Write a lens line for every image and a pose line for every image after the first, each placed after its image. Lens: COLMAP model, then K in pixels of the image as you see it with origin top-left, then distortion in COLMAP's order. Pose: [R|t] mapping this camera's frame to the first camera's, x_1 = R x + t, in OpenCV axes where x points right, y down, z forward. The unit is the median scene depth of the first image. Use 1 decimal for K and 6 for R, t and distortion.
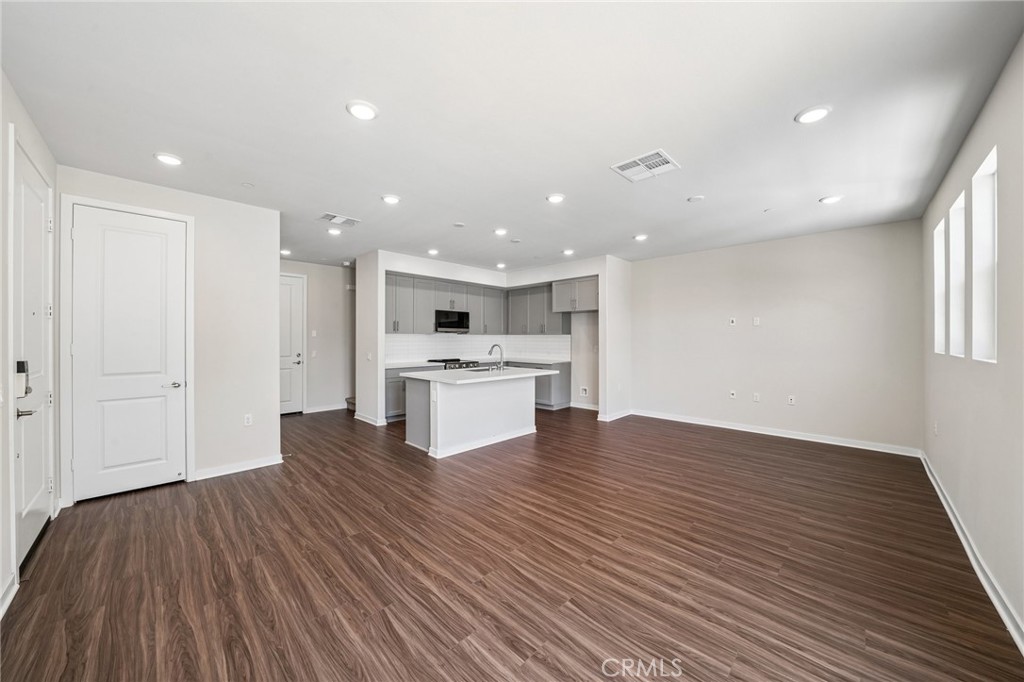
lens RADIAL K [[373.5, 0, 508.4], [0, 373.5, 340.2], [0, 0, 1]] dist [-0.012555, 0.000191]
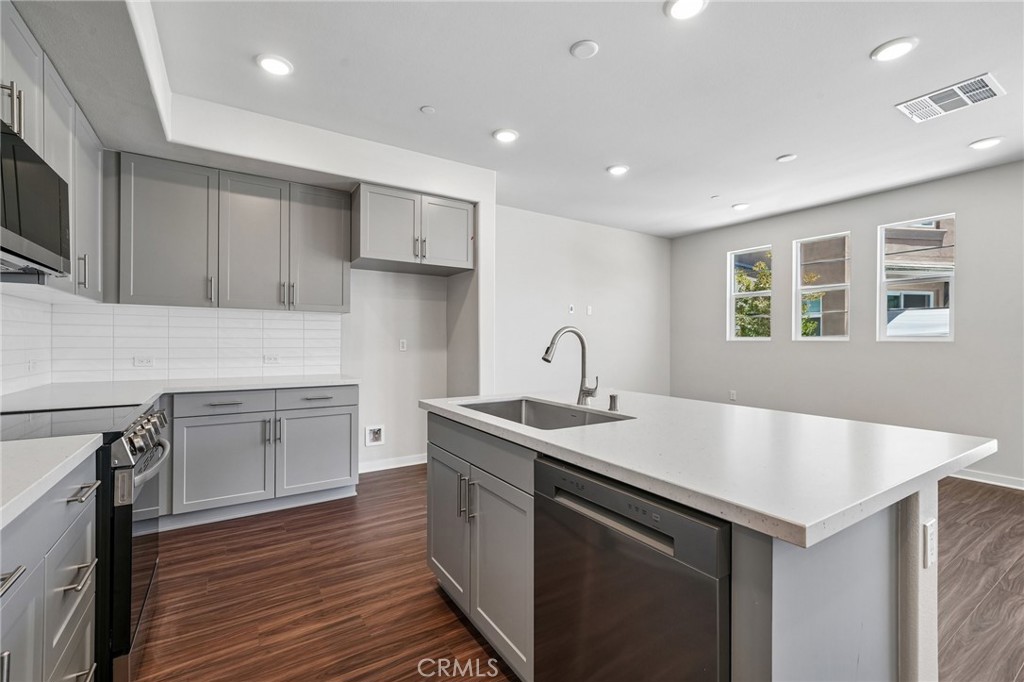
lens RADIAL K [[438.8, 0, 505.1], [0, 438.8, 342.2], [0, 0, 1]] dist [0.001747, 0.000999]
pose [[0.219107, -0.003607, 0.975694, -0.659483], [0.000529, 0.999993, 0.003578, 0.036046], [-0.975701, -0.000268, 0.219107, 1.522070]]
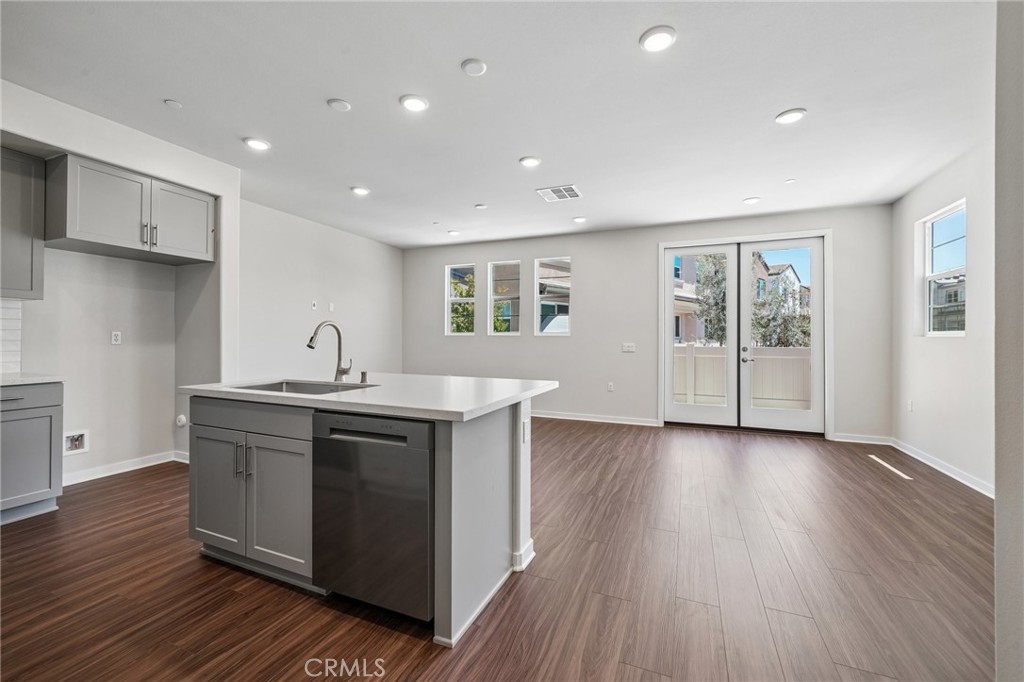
lens RADIAL K [[424.7, 0, 502.8], [0, 424.7, 337.3], [0, 0, 1]] dist [-0.008825, 0.001250]
pose [[-0.365636, -0.000670, 0.930758, -0.864002], [-0.001175, 0.999999, 0.000258, 0.045281], [-0.930757, -0.001000, -0.365636, 1.555460]]
